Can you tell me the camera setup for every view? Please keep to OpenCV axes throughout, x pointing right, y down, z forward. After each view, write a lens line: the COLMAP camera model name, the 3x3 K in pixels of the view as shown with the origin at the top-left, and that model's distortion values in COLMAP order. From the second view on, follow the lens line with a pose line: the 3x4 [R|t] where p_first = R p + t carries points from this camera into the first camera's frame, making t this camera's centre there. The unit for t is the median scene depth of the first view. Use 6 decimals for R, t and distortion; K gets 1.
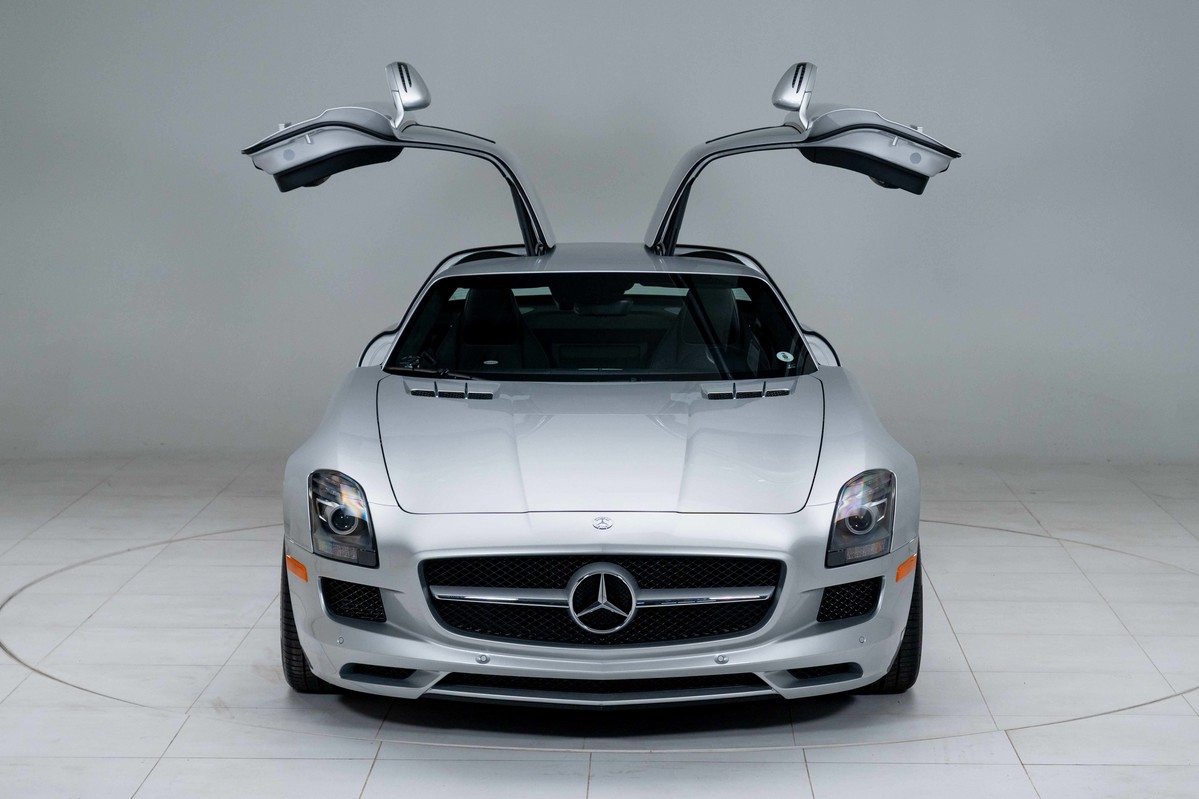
lens RADIAL K [[2201.1, 0, 602.3], [0, 2201.1, 406.5], [0, 0, 1]] dist [-0.023003, 0.000000]
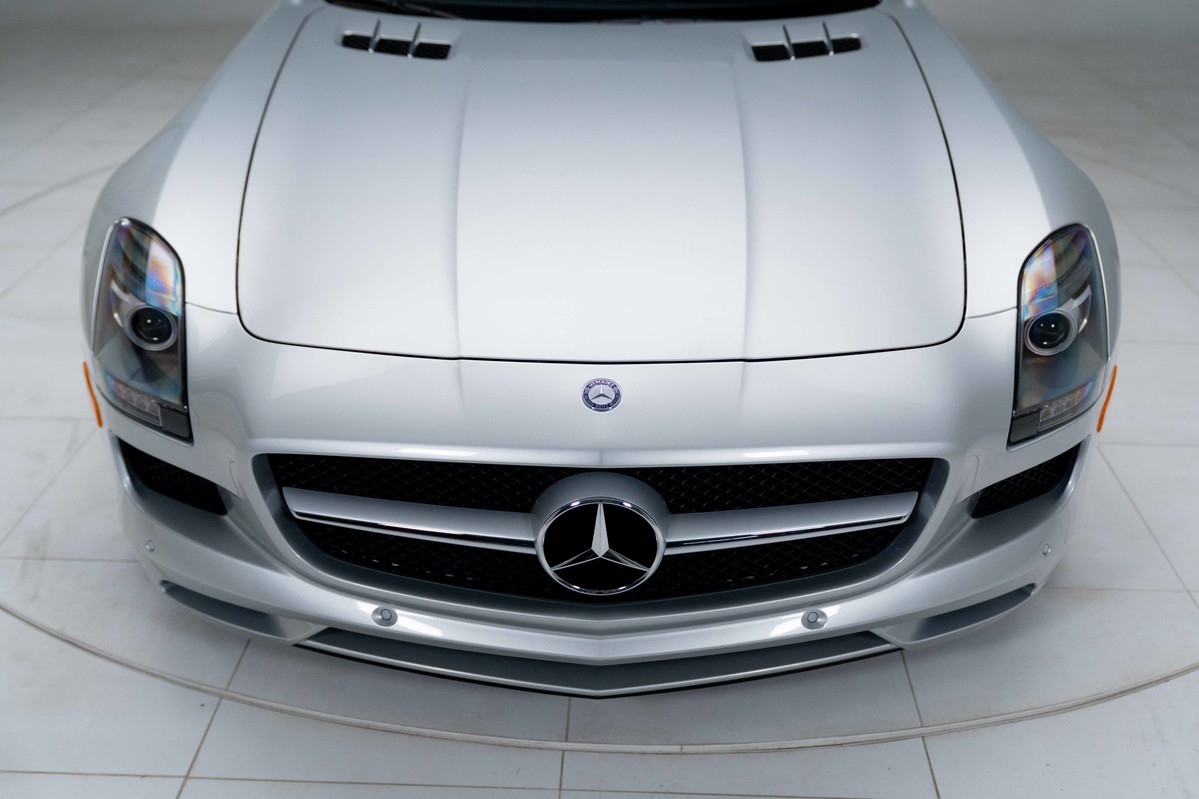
lens RADIAL K [[1213.0, 0, 594.9], [0, 1213.0, 402.5], [0, 0, 1]] dist [0.023246, 0.000000]
pose [[0.999961, 0.006904, -0.005539, 0.000104], [-0.004521, 0.936424, 0.350842, -0.043937], [0.007609, -0.350803, 0.936418, 0.727020]]
